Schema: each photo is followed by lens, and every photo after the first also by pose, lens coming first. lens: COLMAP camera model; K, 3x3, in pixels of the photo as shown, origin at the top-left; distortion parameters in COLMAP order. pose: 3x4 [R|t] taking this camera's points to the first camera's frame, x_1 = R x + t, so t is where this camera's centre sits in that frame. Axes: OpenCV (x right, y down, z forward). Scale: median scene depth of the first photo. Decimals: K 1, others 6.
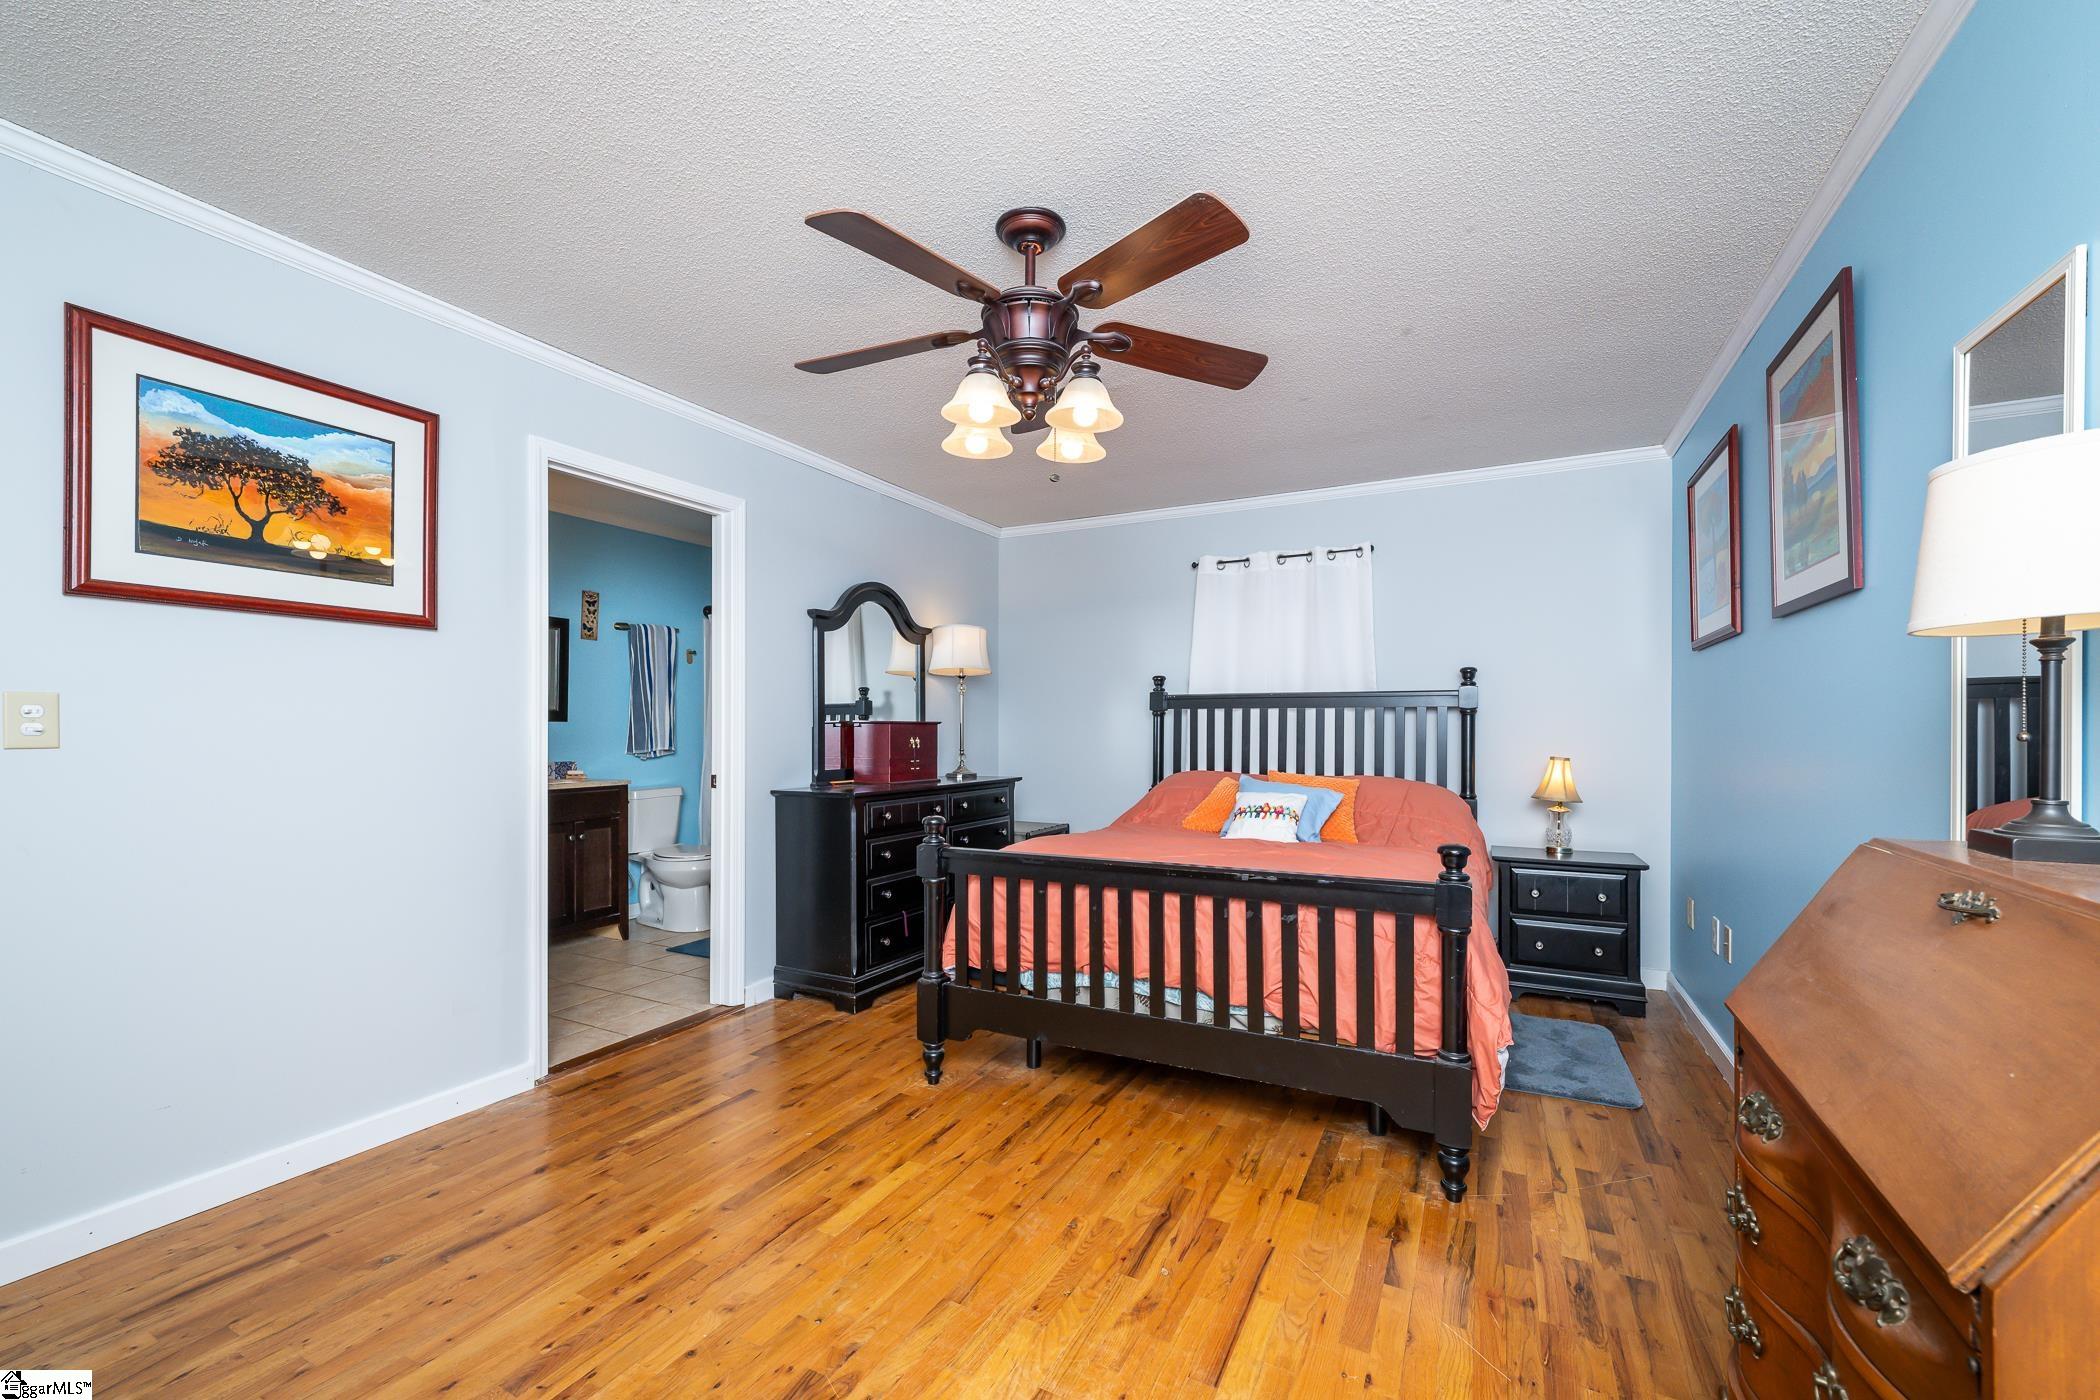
lens RADIAL K [[838.1, 0, 1048.9], [0, 838.1, 723.0], [0, 0, 1]] dist [0.006698, -0.001067]
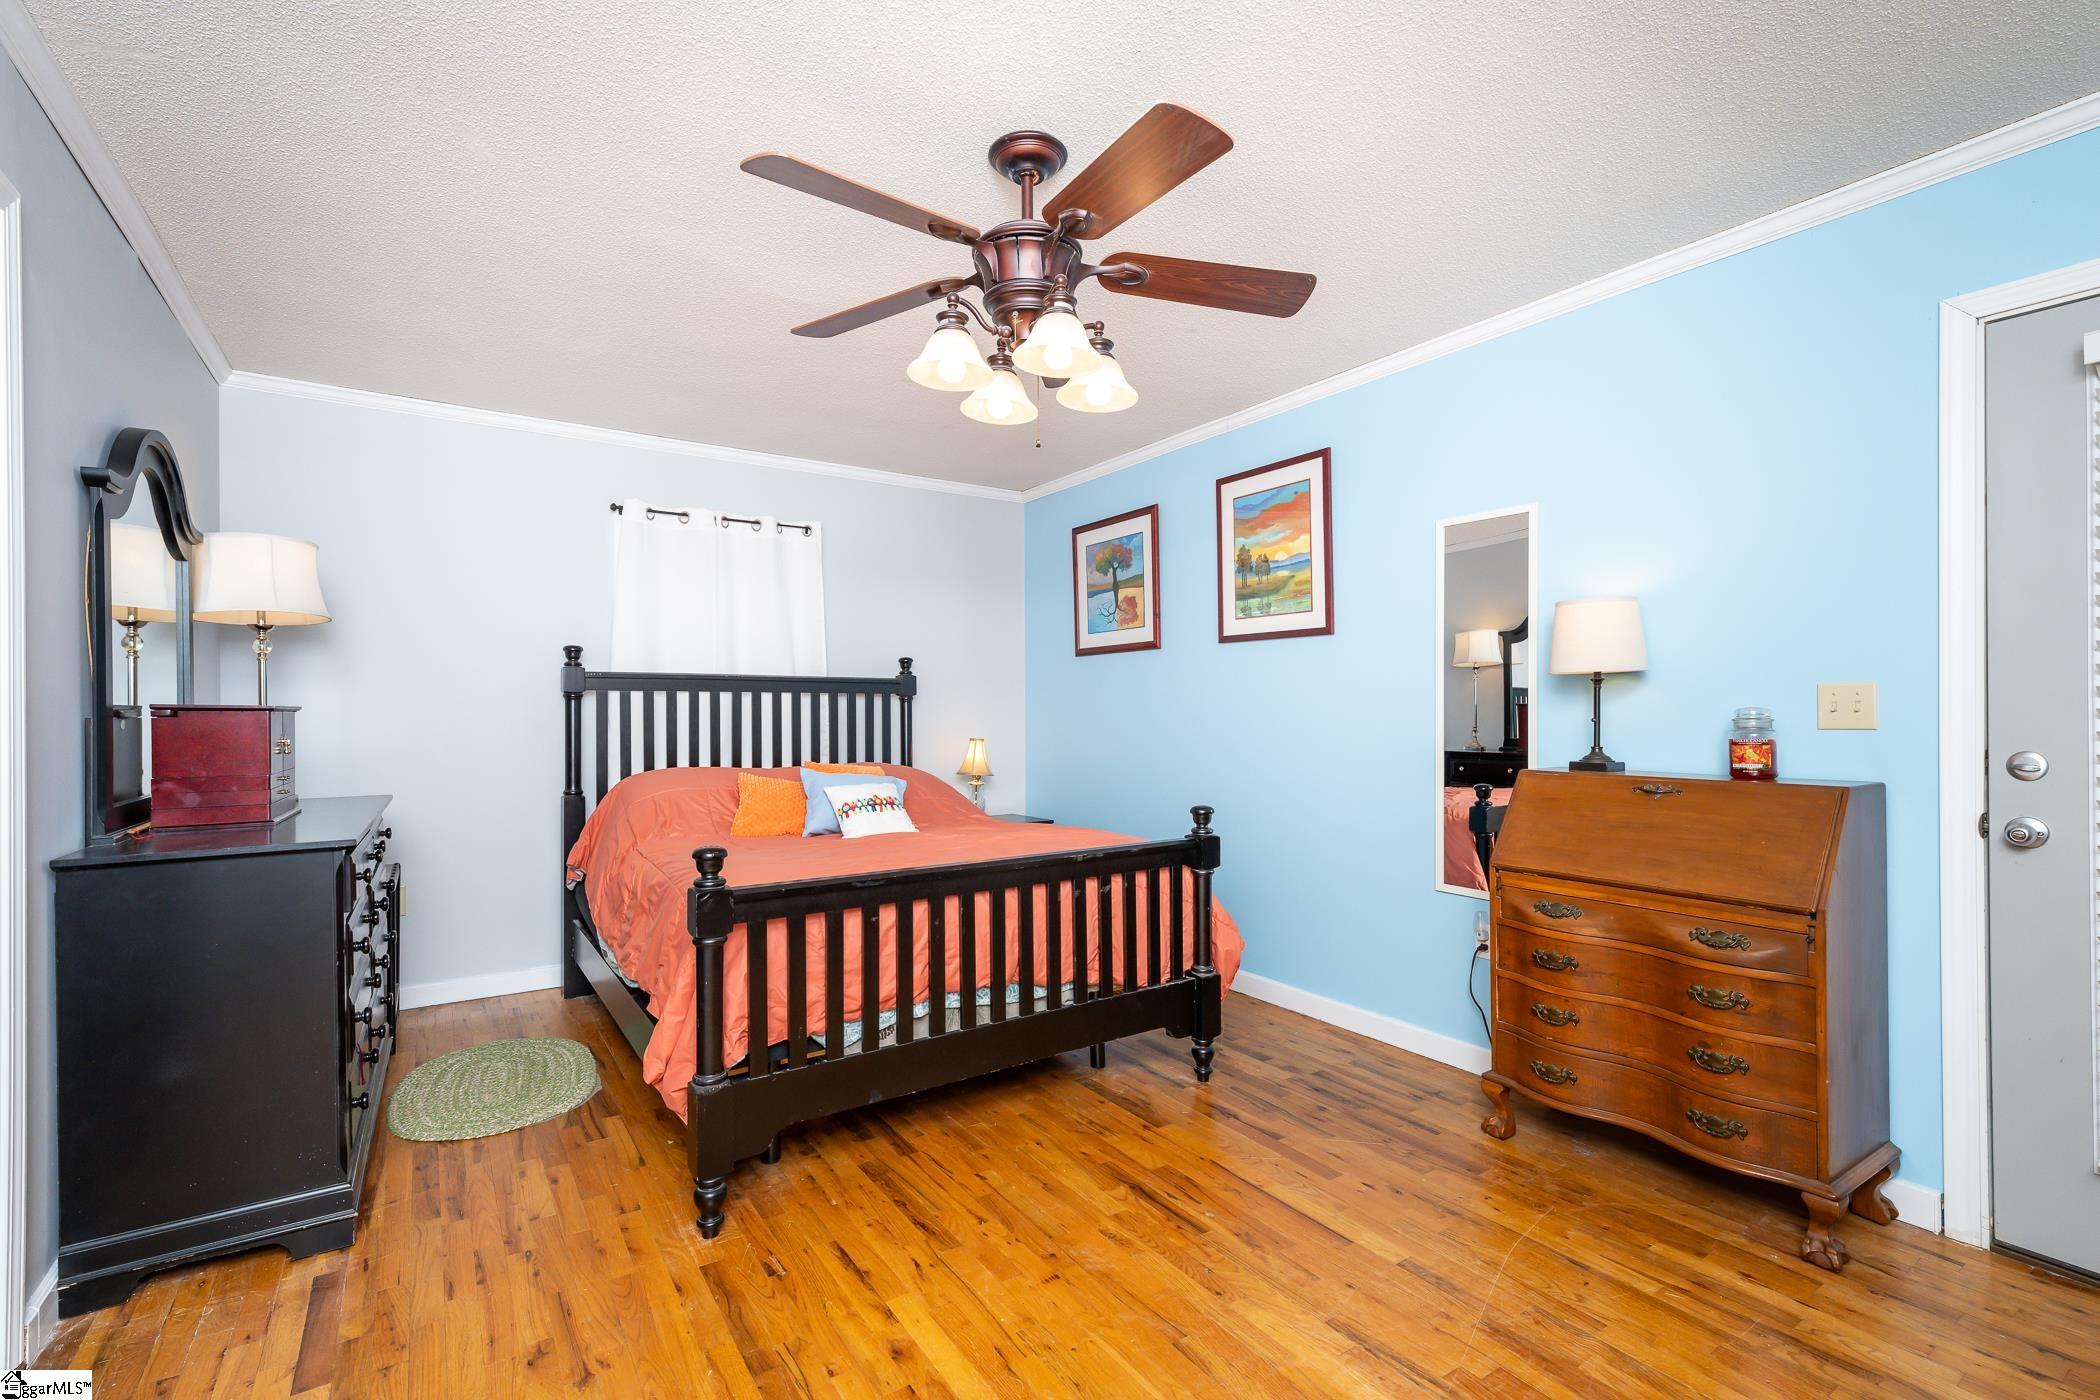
lens RADIAL K [[930.7, 0, 1042.4], [0, 930.7, 701.8], [0, 0, 1]] dist [0.009245, -0.000050]
pose [[0.490632, 0.007754, 0.871332, -0.738924], [-0.003126, 0.999970, -0.007138, -0.002959], [-0.871361, 0.000778, 0.490641, 0.425980]]
